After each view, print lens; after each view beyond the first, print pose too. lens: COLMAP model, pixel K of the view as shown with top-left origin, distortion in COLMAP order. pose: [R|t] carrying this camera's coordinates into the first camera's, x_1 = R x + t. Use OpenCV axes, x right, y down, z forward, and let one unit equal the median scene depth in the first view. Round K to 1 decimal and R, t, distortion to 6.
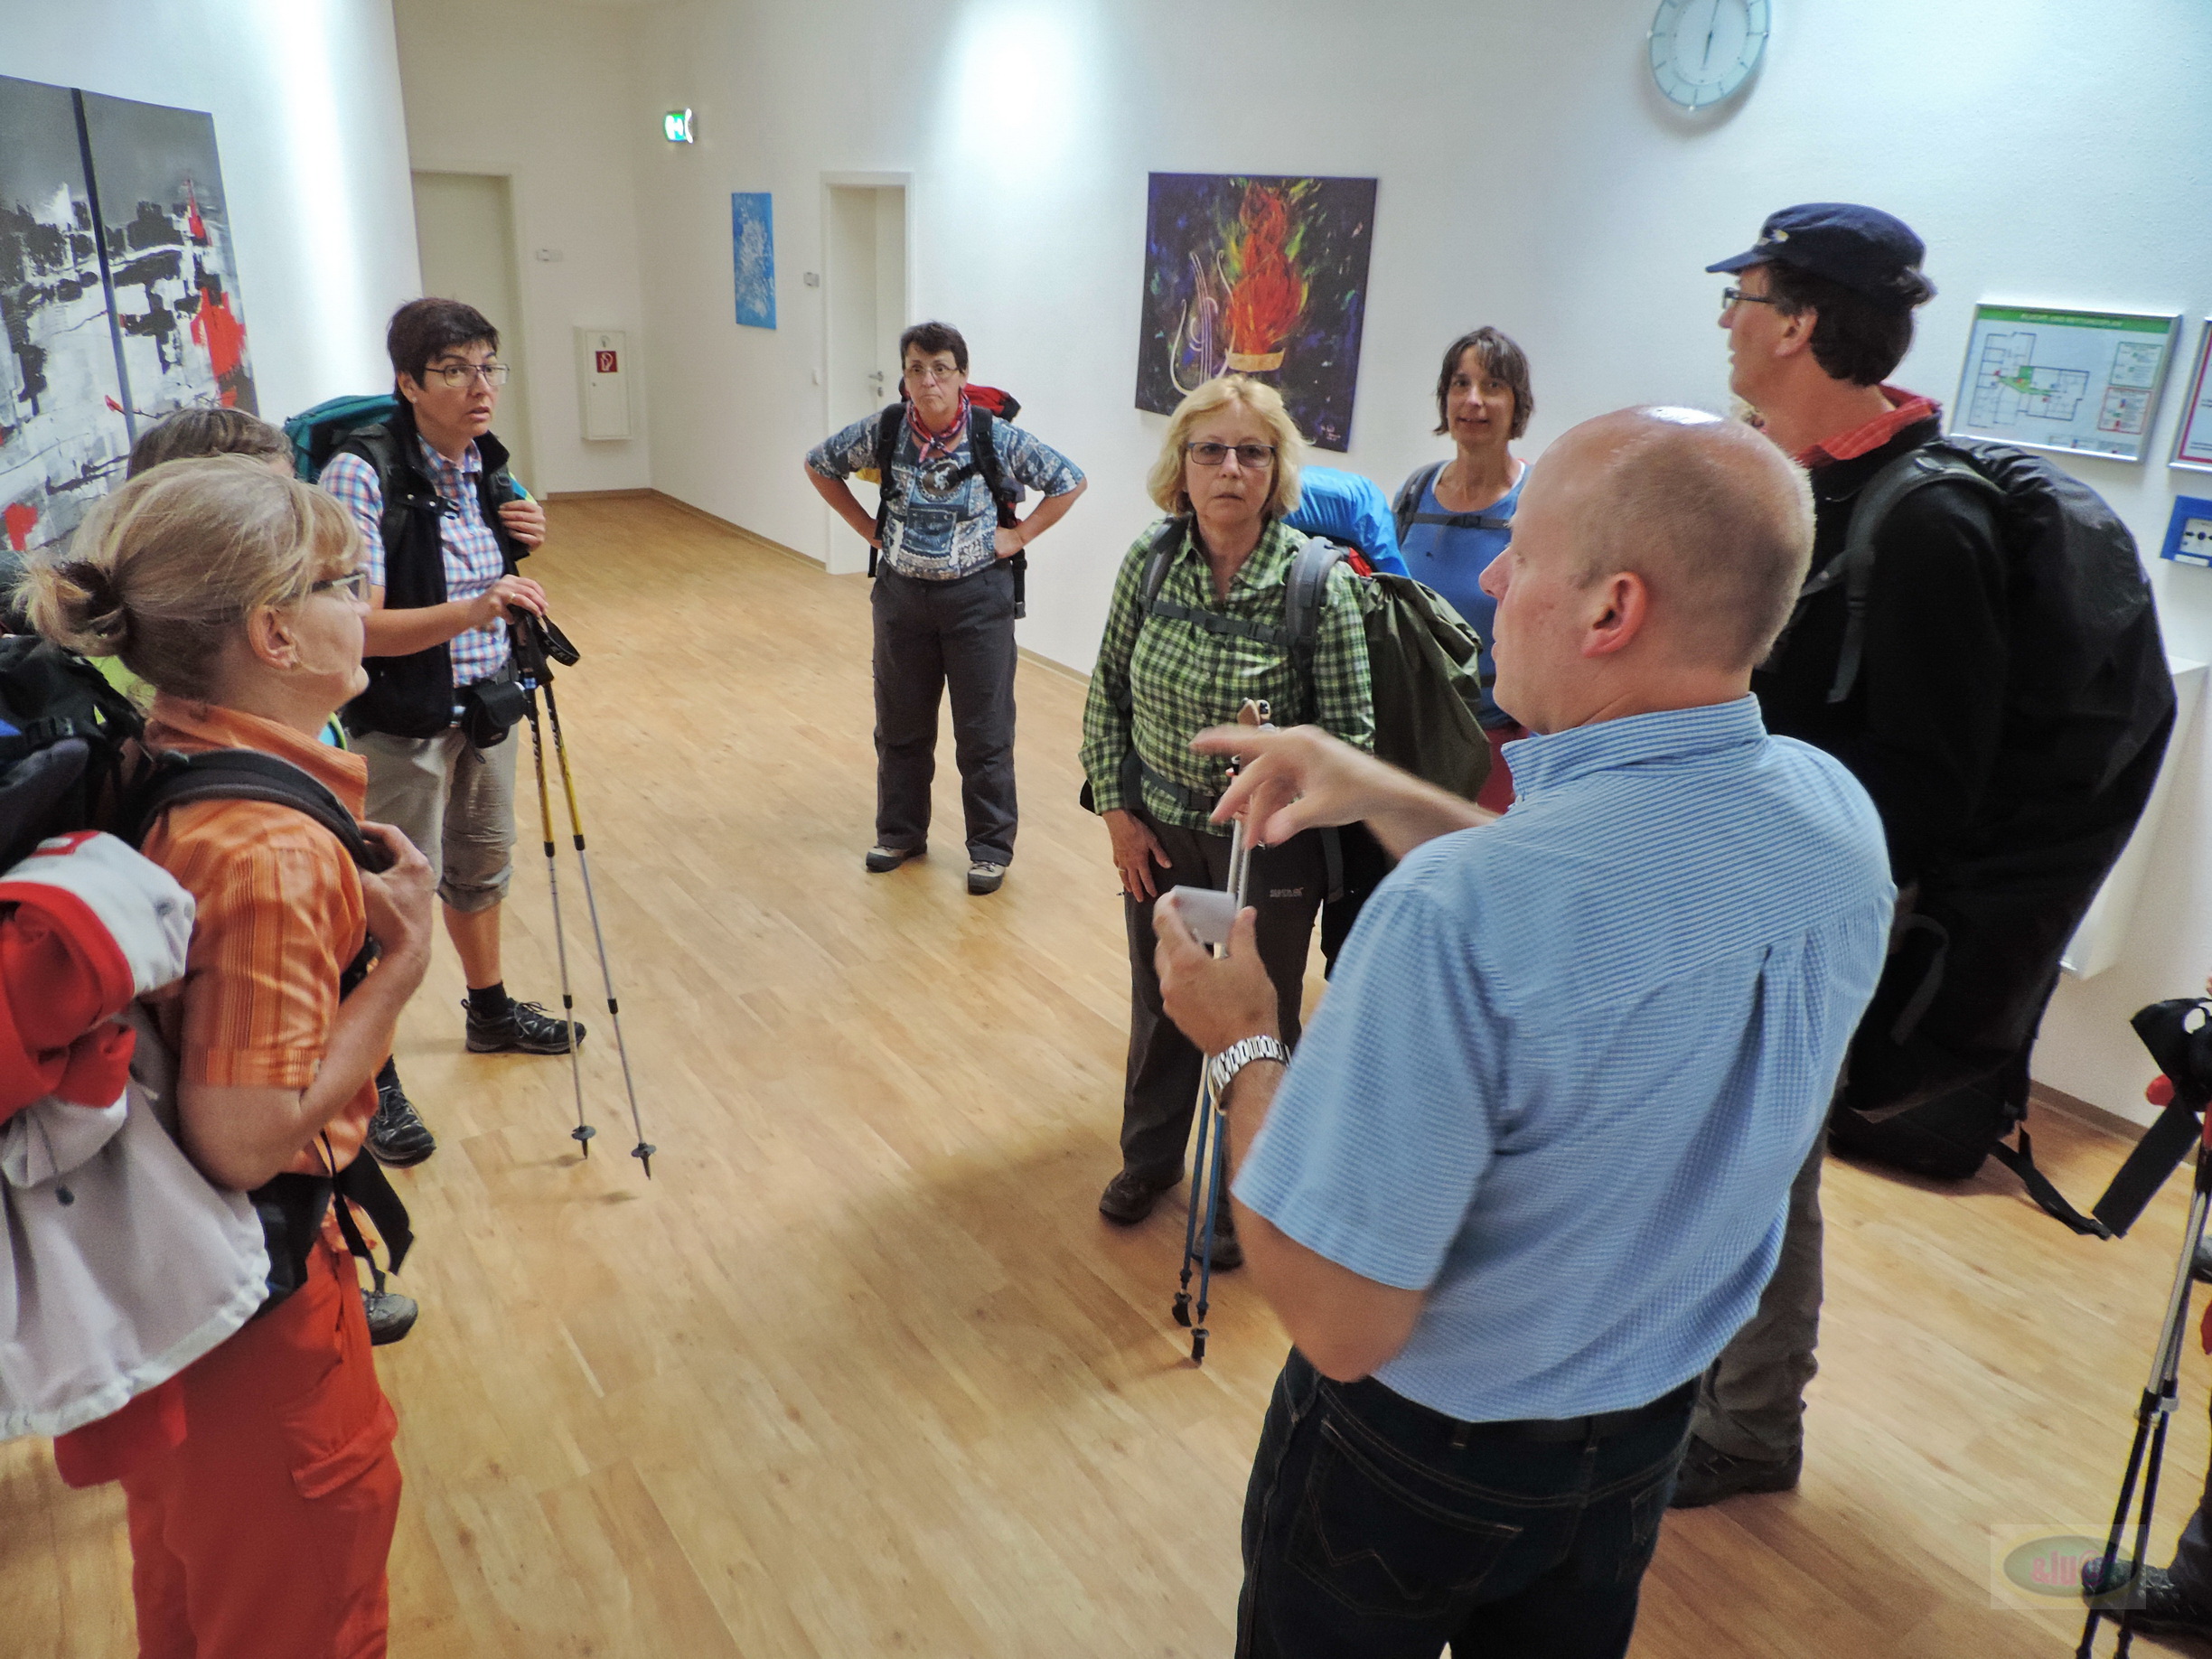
lens RADIAL K [[1591.0, 0, 1106.0], [0, 1591.0, 829.5], [0, 0, 1]] dist [-0.008311, -0.004310]
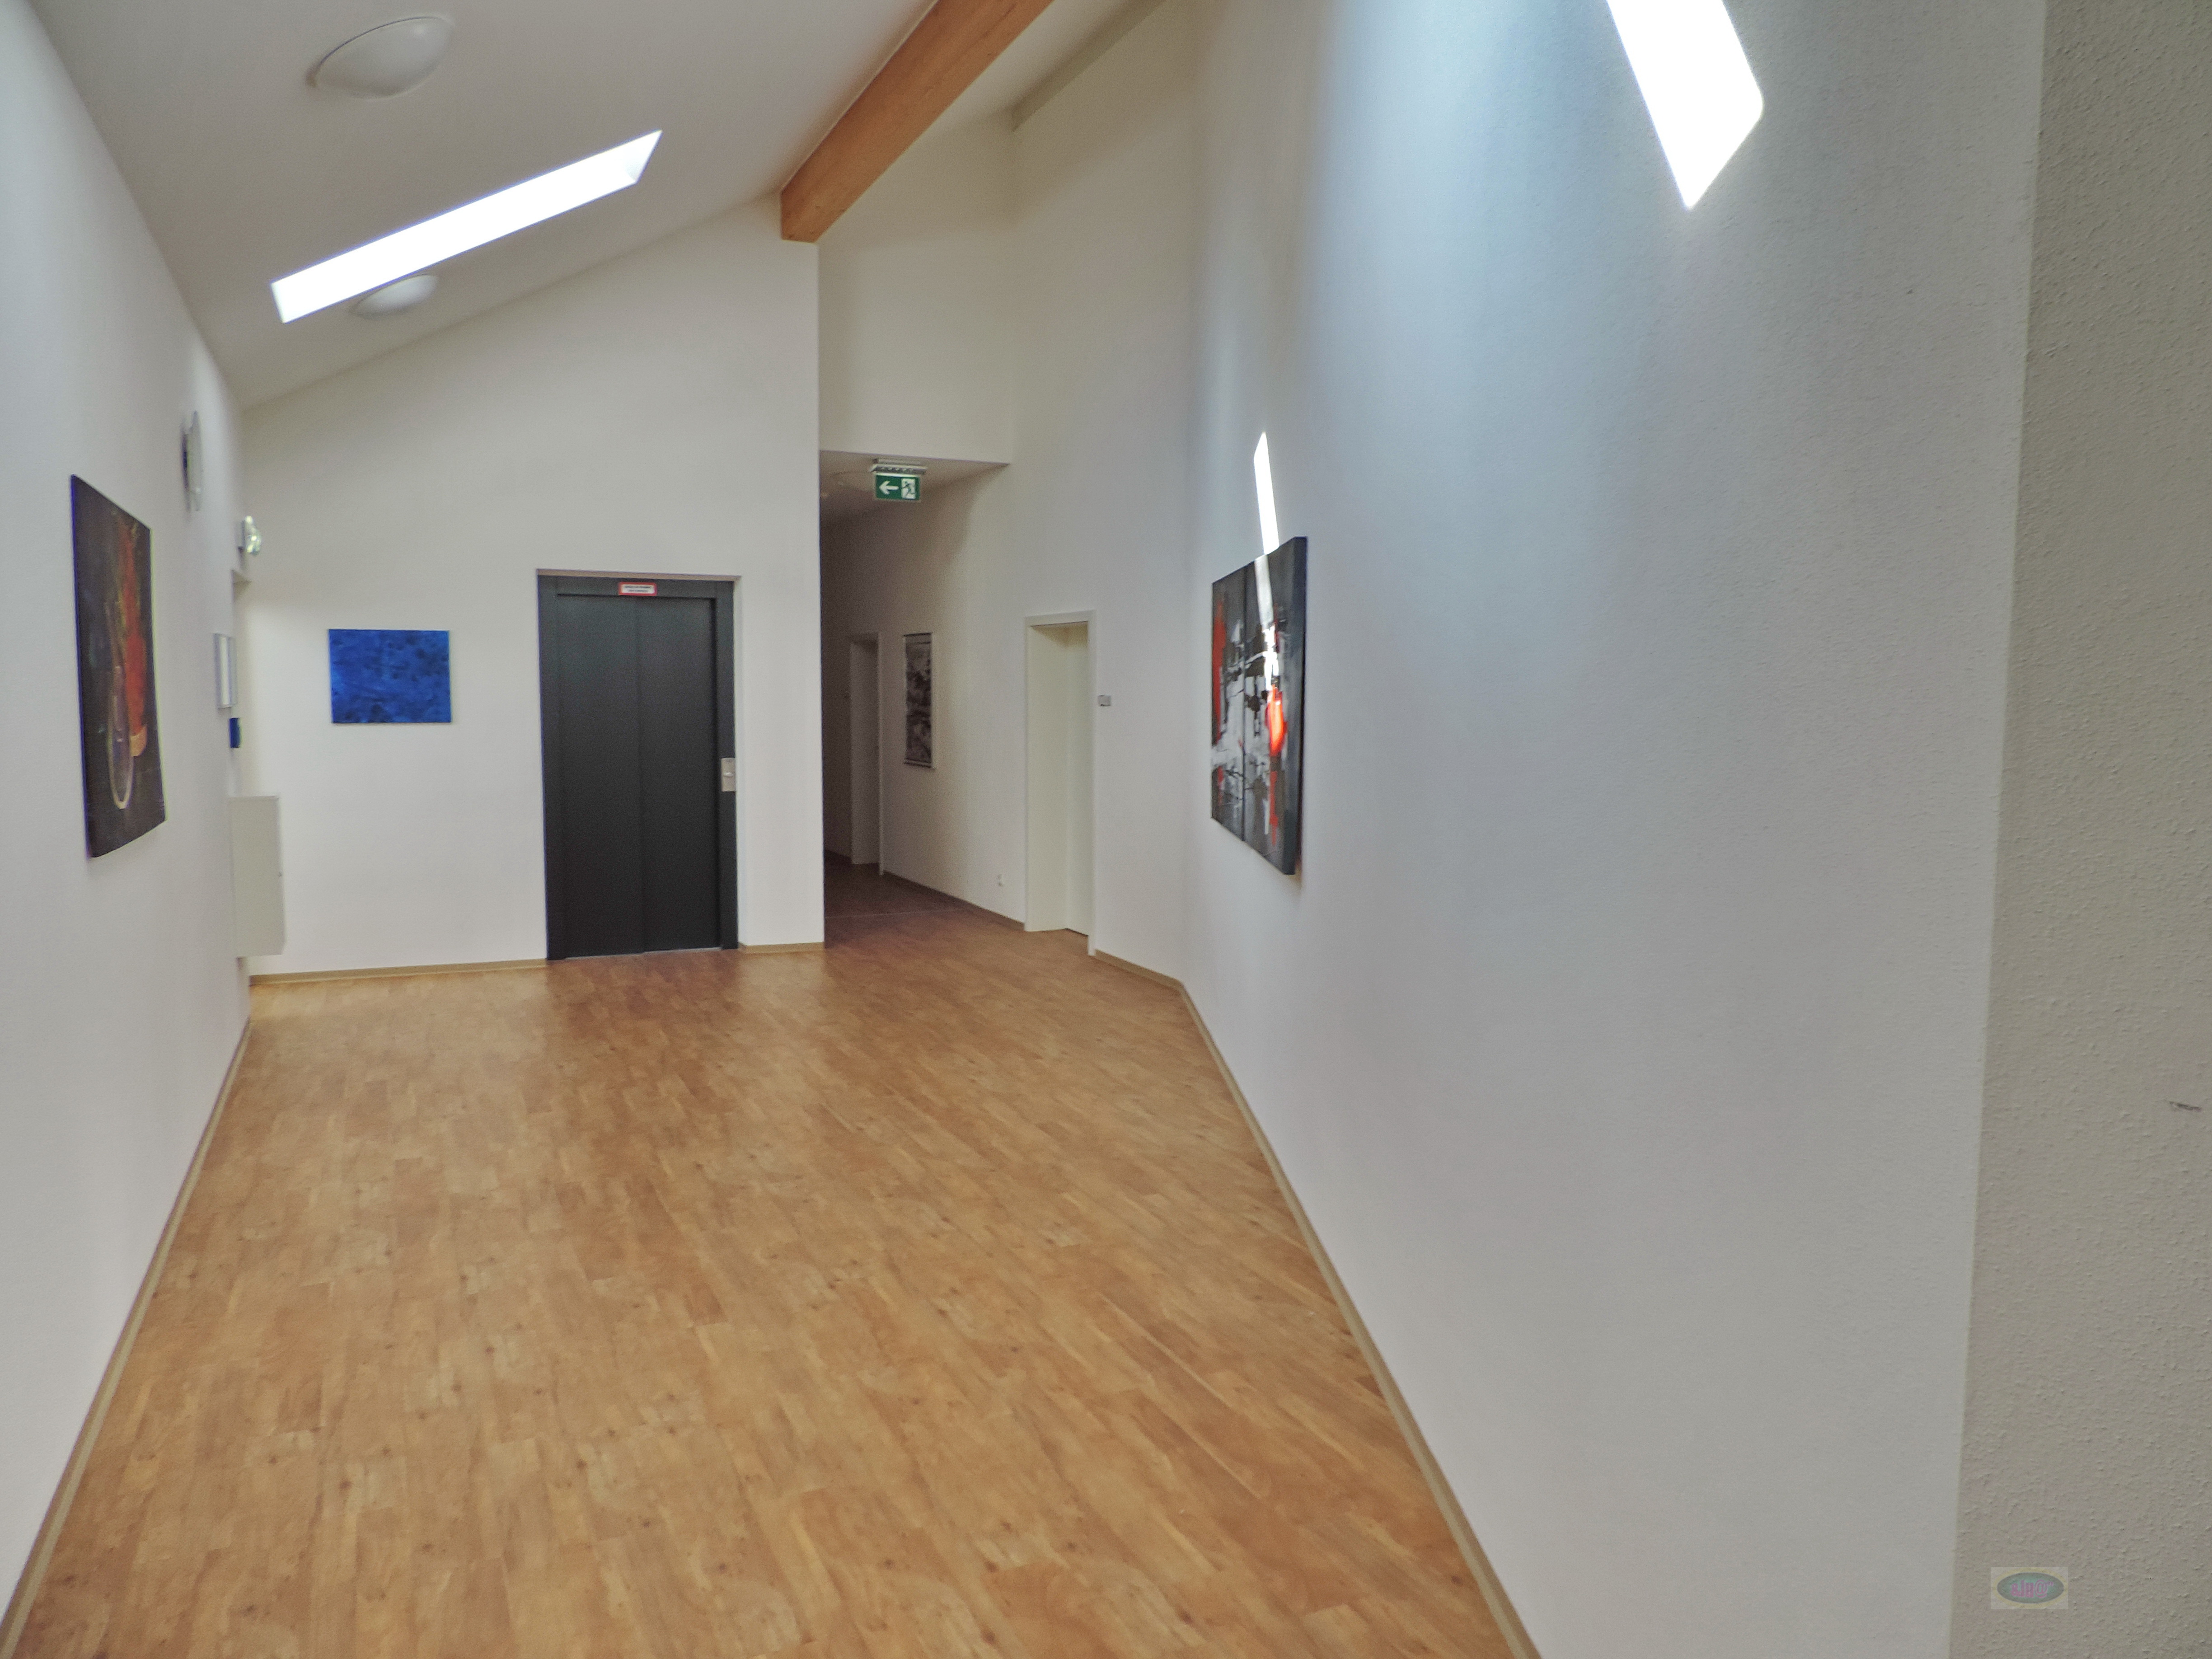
lens RADIAL K [[1591.0, 0, 1106.0], [0, 1591.0, 829.5], [0, 0, 1]] dist [-0.008311, -0.004310]
pose [[-0.982251, -0.062524, 0.176846, -0.507066], [0.020564, 0.901231, 0.432850, -0.585765], [-0.186443, 0.428804, -0.883949, 1.630004]]
